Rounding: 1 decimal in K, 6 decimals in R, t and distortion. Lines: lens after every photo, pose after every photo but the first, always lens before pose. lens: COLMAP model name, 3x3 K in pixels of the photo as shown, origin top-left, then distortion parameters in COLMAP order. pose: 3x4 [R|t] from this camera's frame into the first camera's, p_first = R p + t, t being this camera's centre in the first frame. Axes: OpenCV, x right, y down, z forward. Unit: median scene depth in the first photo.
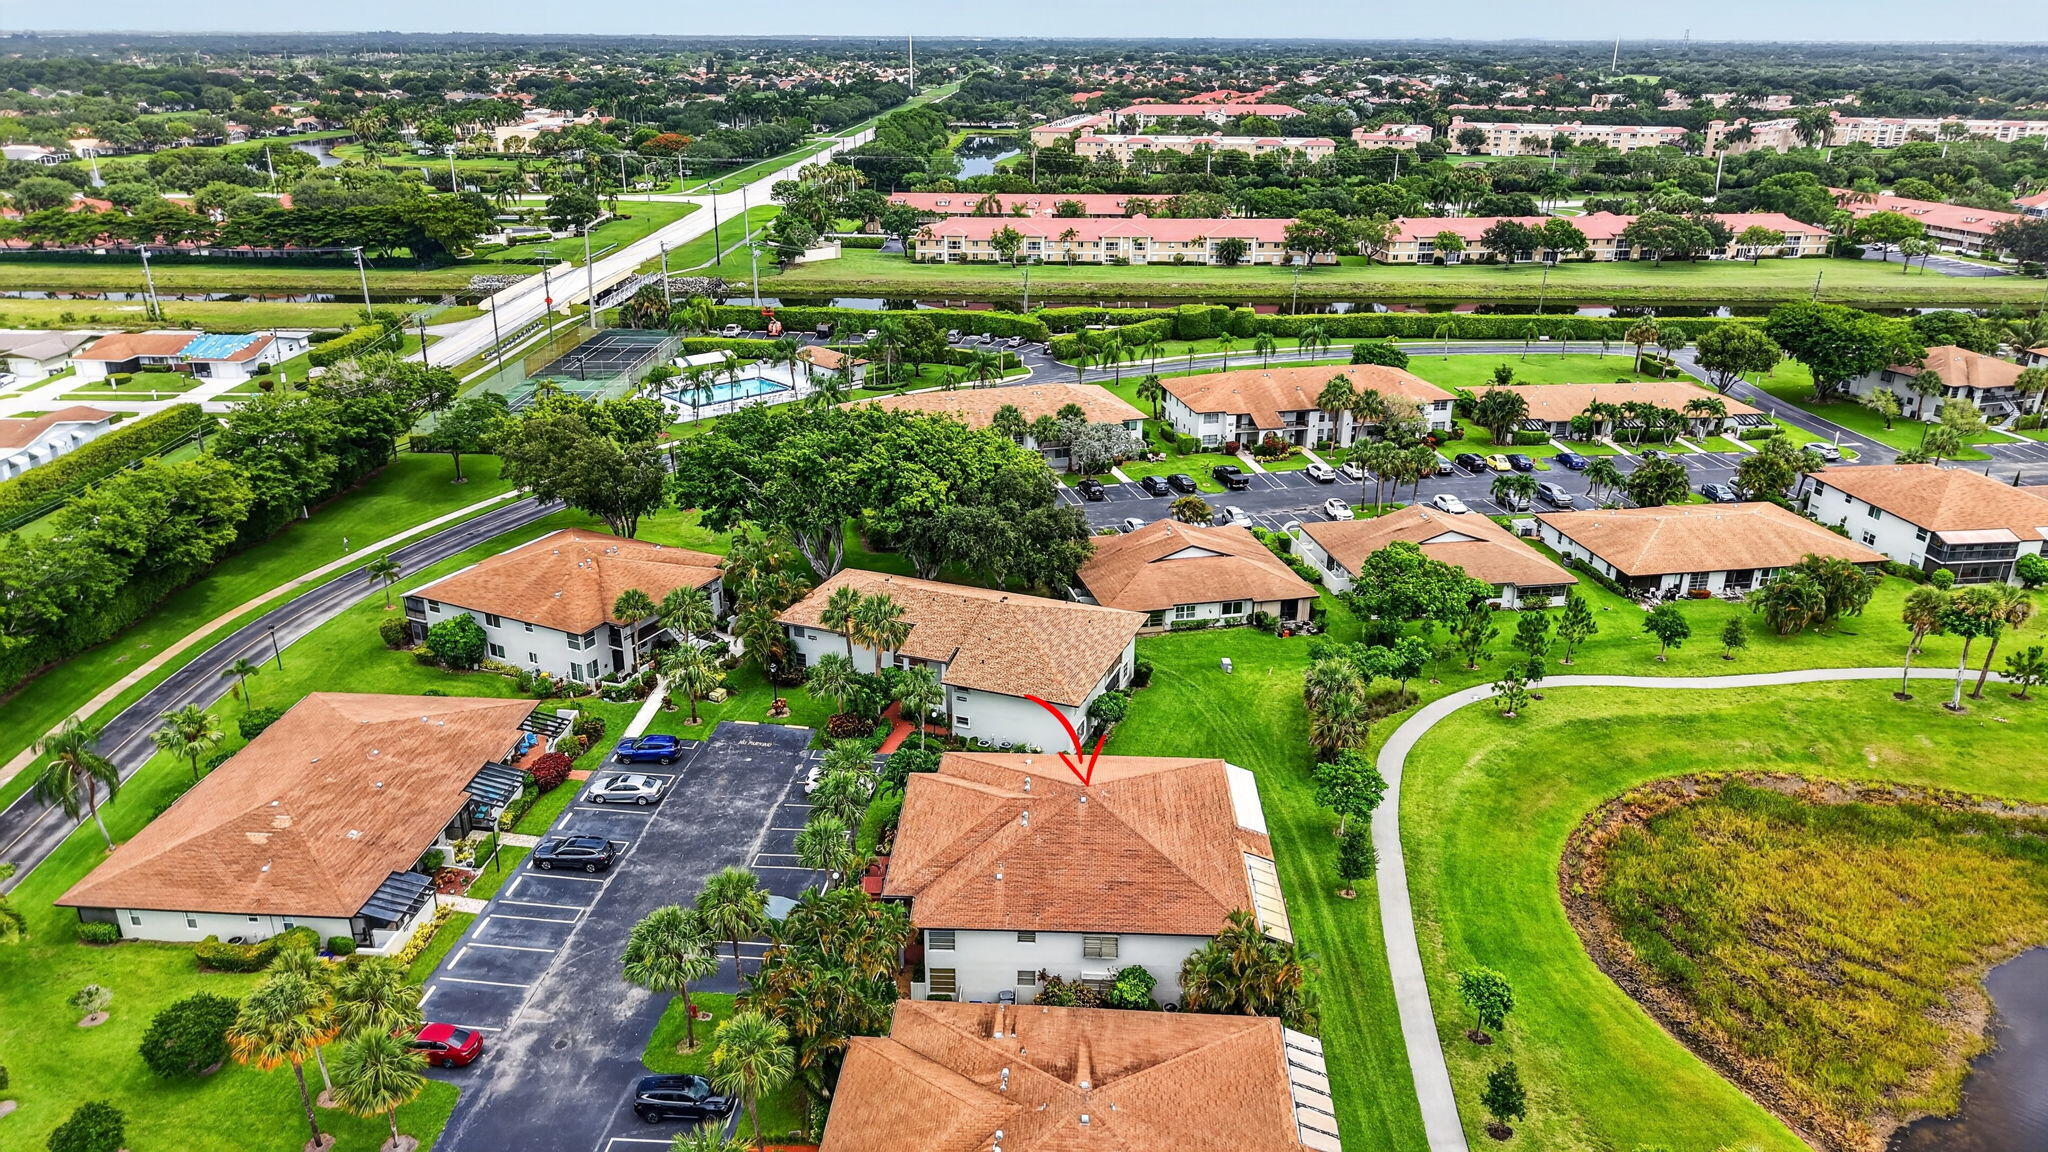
lens RADIAL K [[1357.8, 0, 1015.7], [0, 1357.8, 574.5], [0, 0, 1]] dist [0.027323, -0.032638]
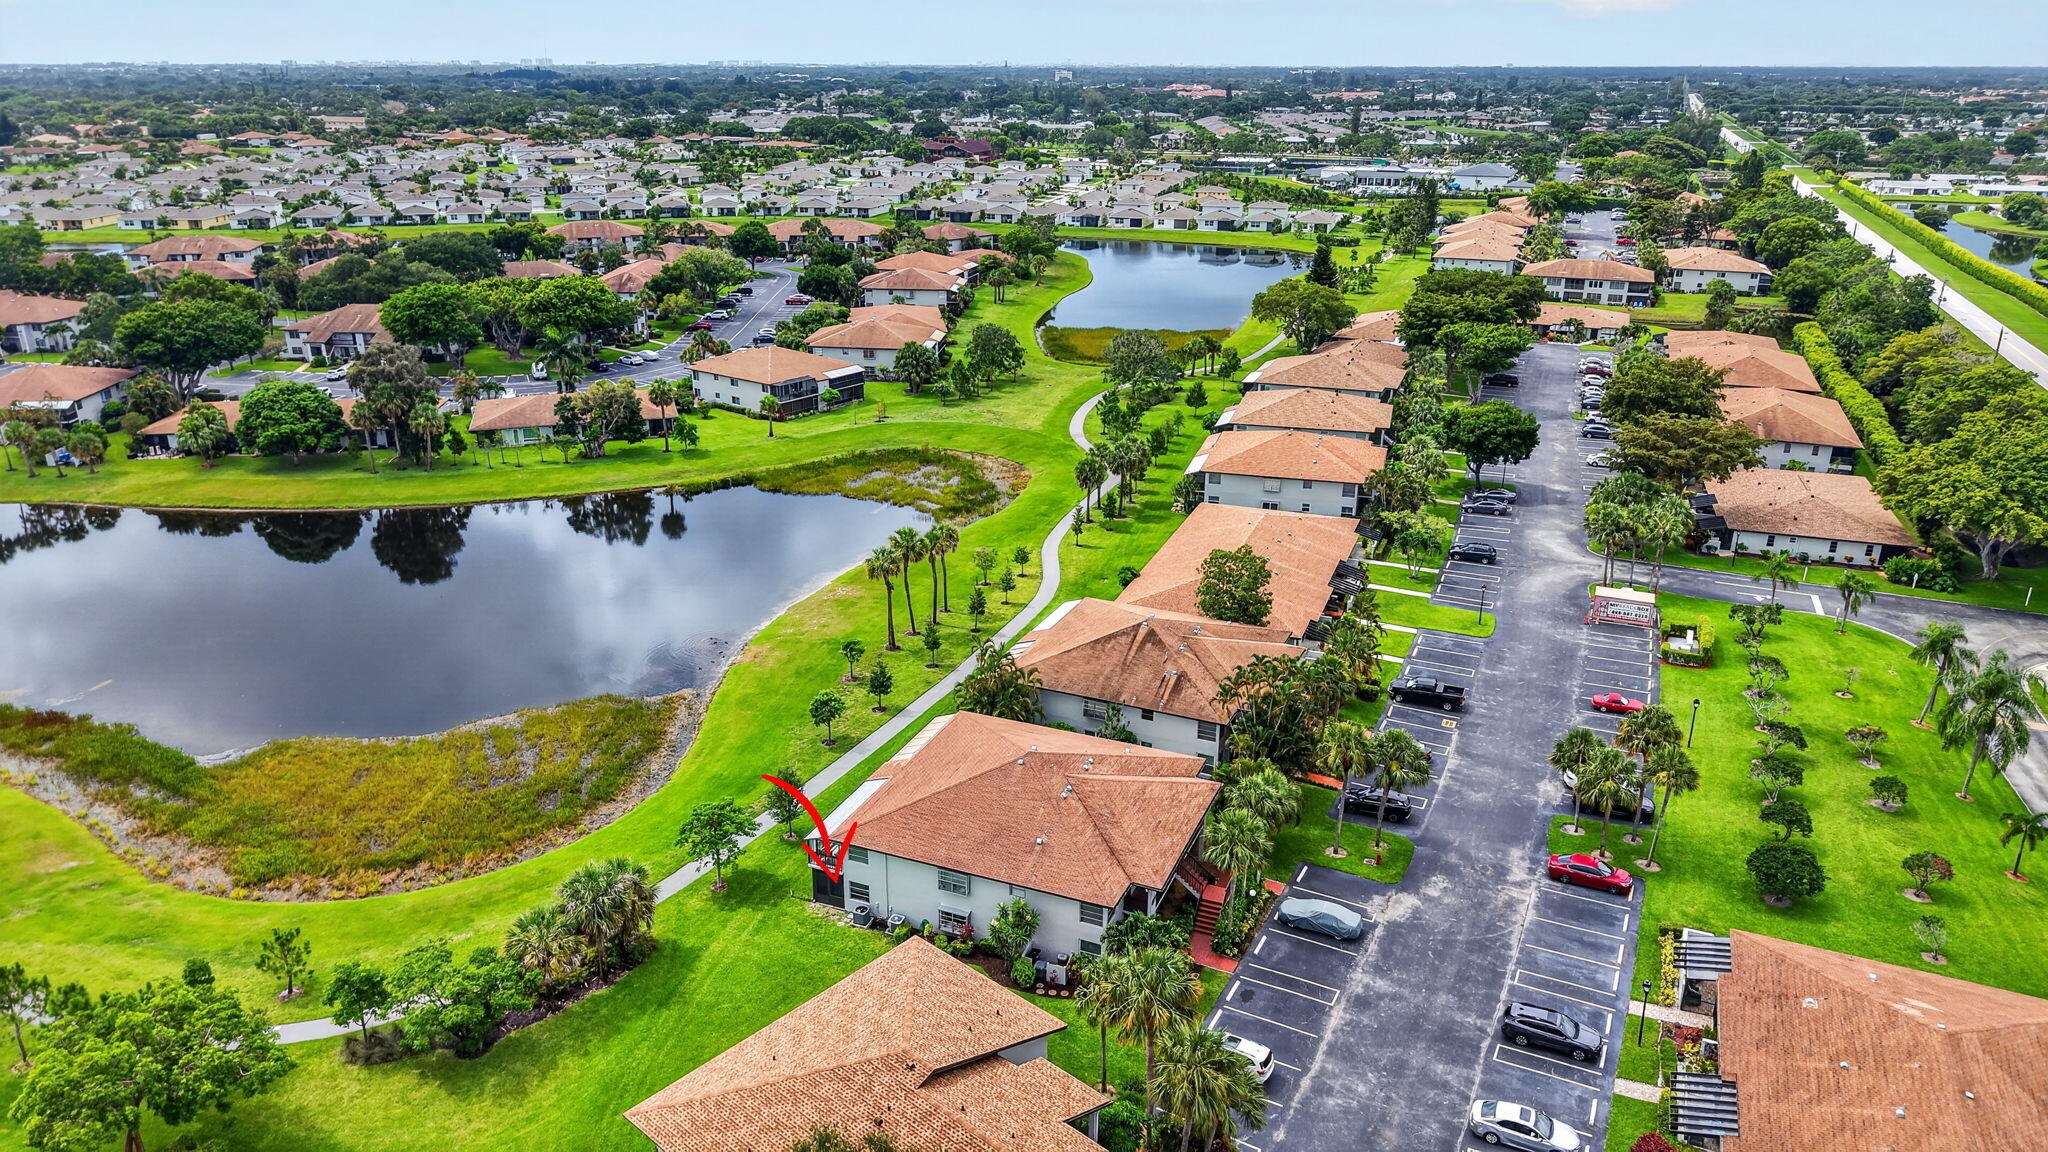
lens RADIAL K [[1357.8, 0, 1025.7], [0, 1357.8, 570.5], [0, 0, 1]] dist [0.027323, -0.032638]
pose [[-0.938080, -0.127387, 0.322146, -0.128225], [0.119862, 0.753139, 0.646850, -0.300601], [-0.325020, 0.645411, -0.691236, 0.759629]]
